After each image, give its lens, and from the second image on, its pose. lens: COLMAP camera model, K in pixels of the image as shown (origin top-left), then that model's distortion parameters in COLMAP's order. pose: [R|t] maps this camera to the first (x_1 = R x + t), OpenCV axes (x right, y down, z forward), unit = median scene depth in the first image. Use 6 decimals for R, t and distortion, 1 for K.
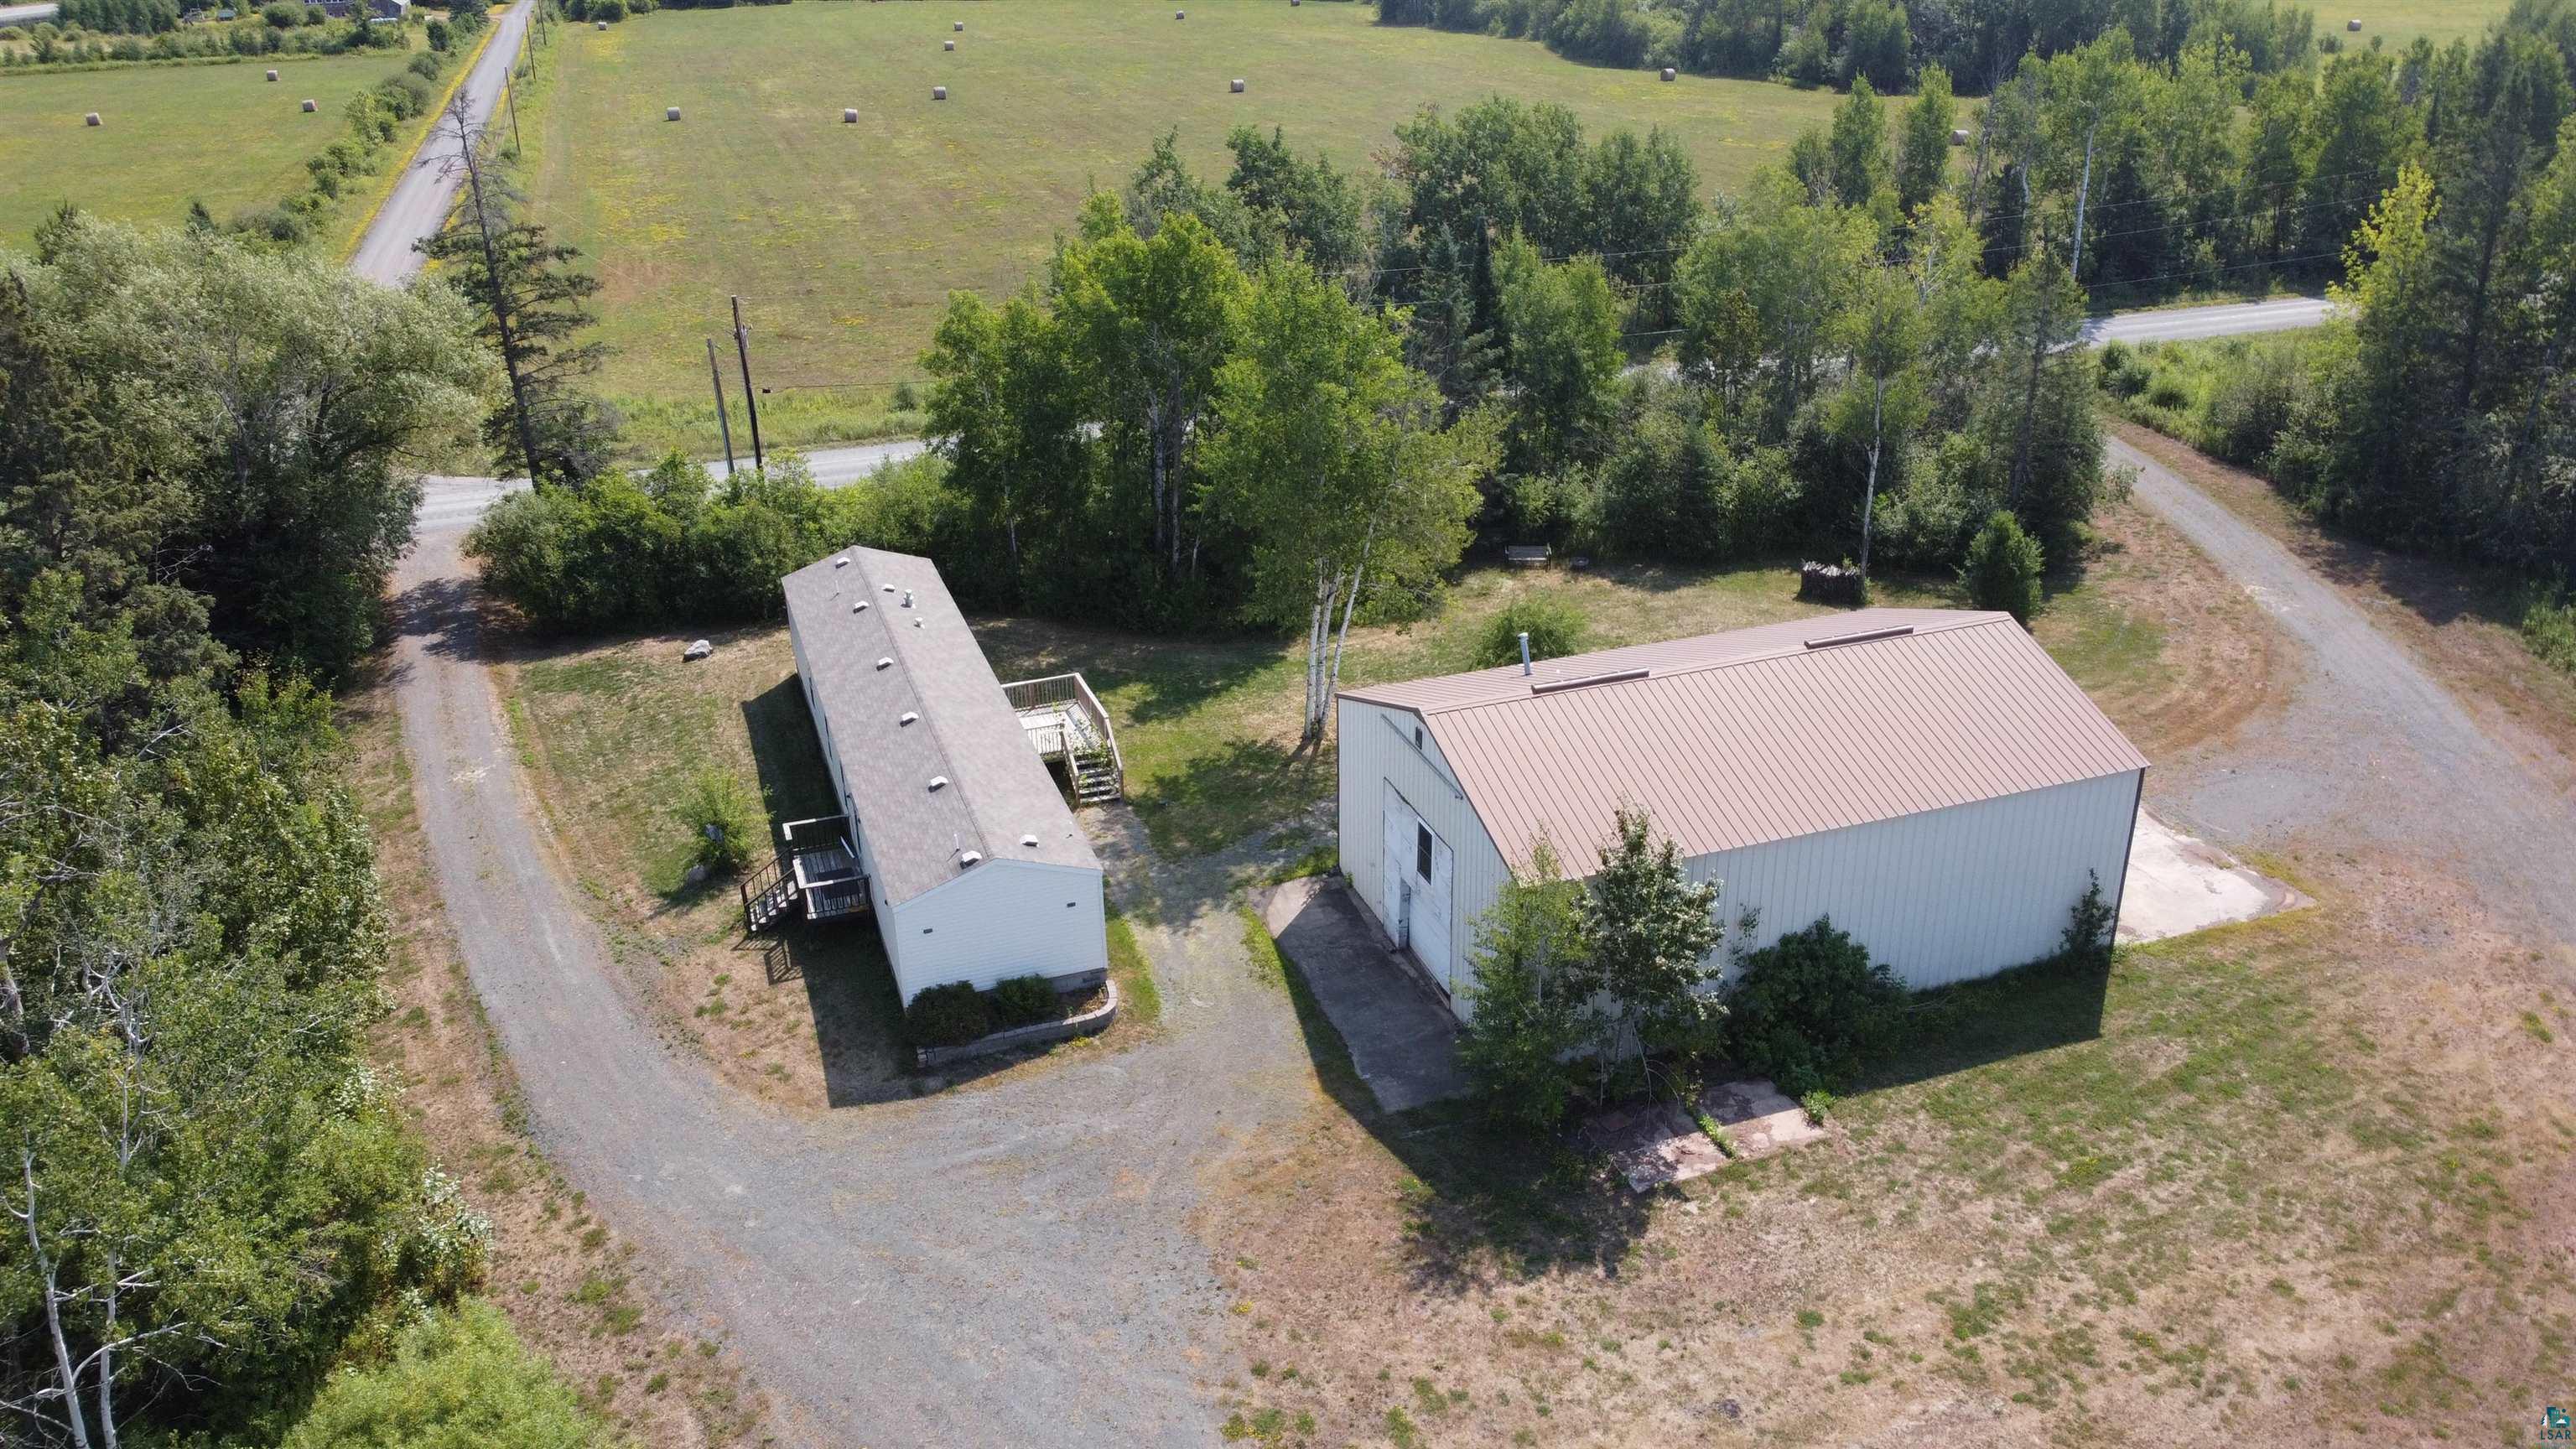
lens RADIAL K [[1957.6, 0, 1291.6], [0, 1957.6, 729.7], [0, 0, 1]] dist [0.001607, -0.002525]
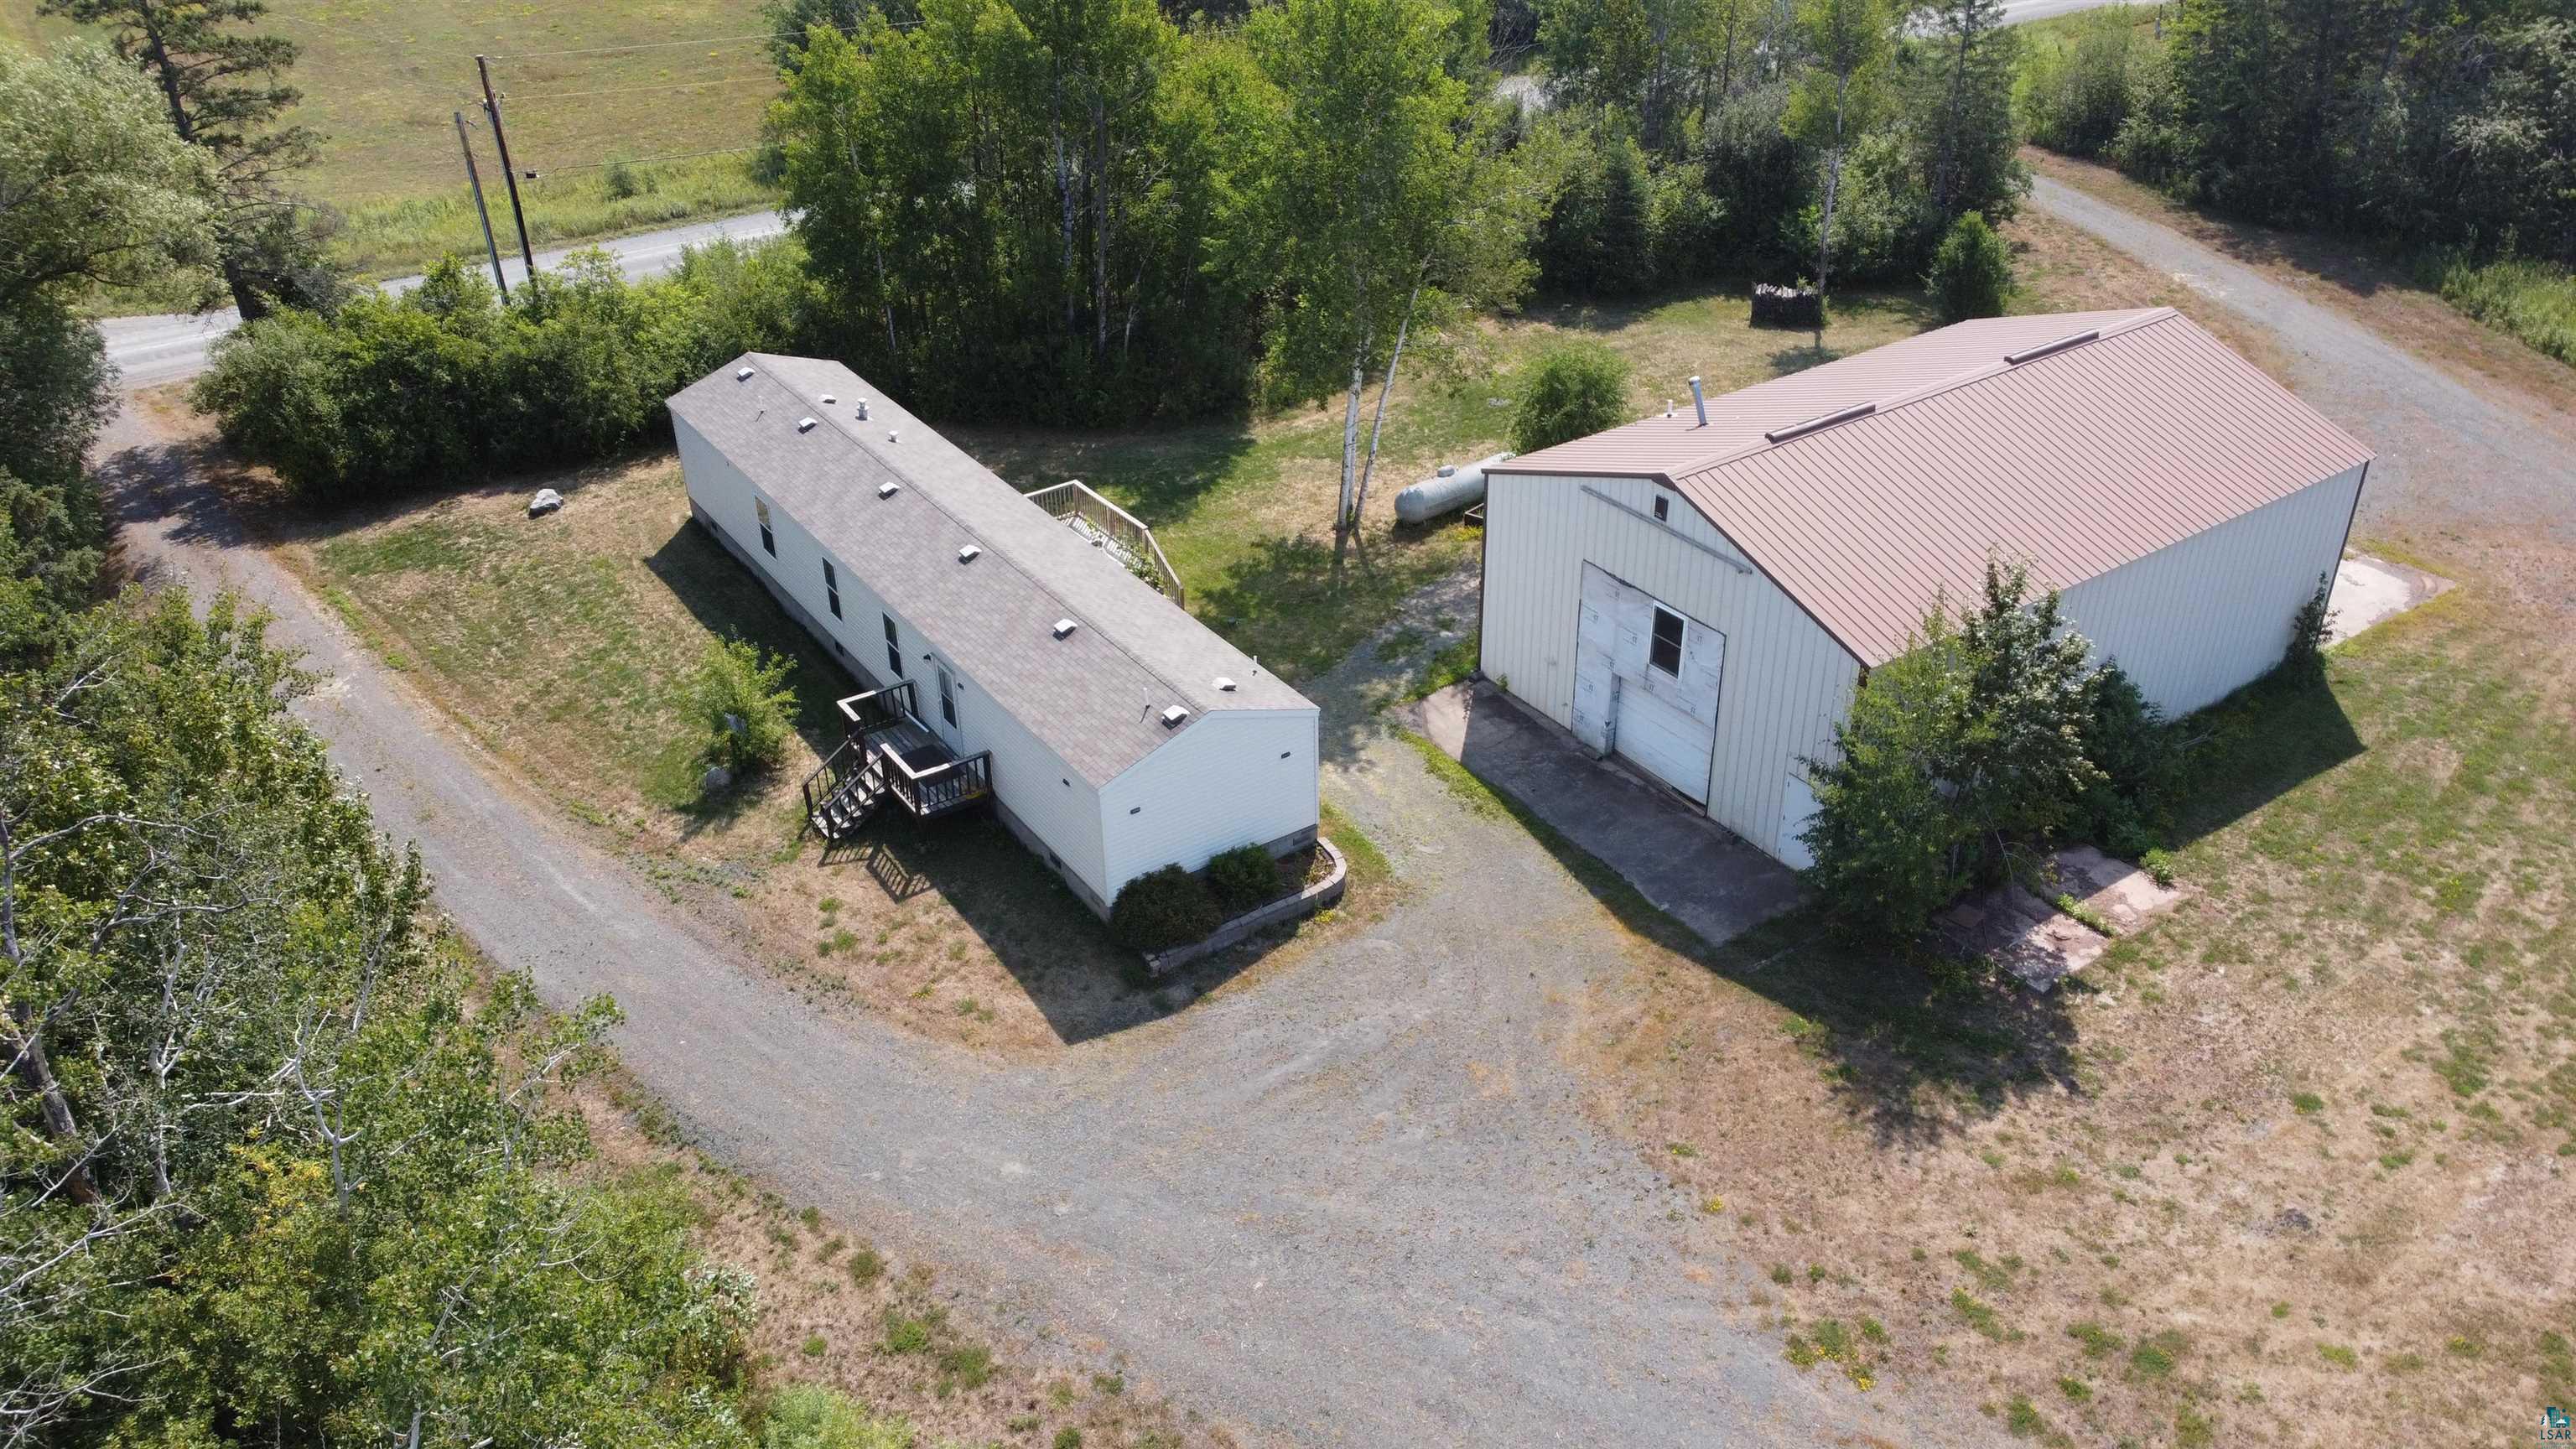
lens RADIAL K [[1957.6, 0, 1291.6], [0, 1957.6, 729.7], [0, 0, 1]] dist [0.001607, -0.002525]
pose [[0.966936, -0.129276, 0.219822, -0.272489], [0.104220, 0.987039, 0.122037, -0.020088], [-0.232749, -0.095093, 0.967877, 0.191045]]
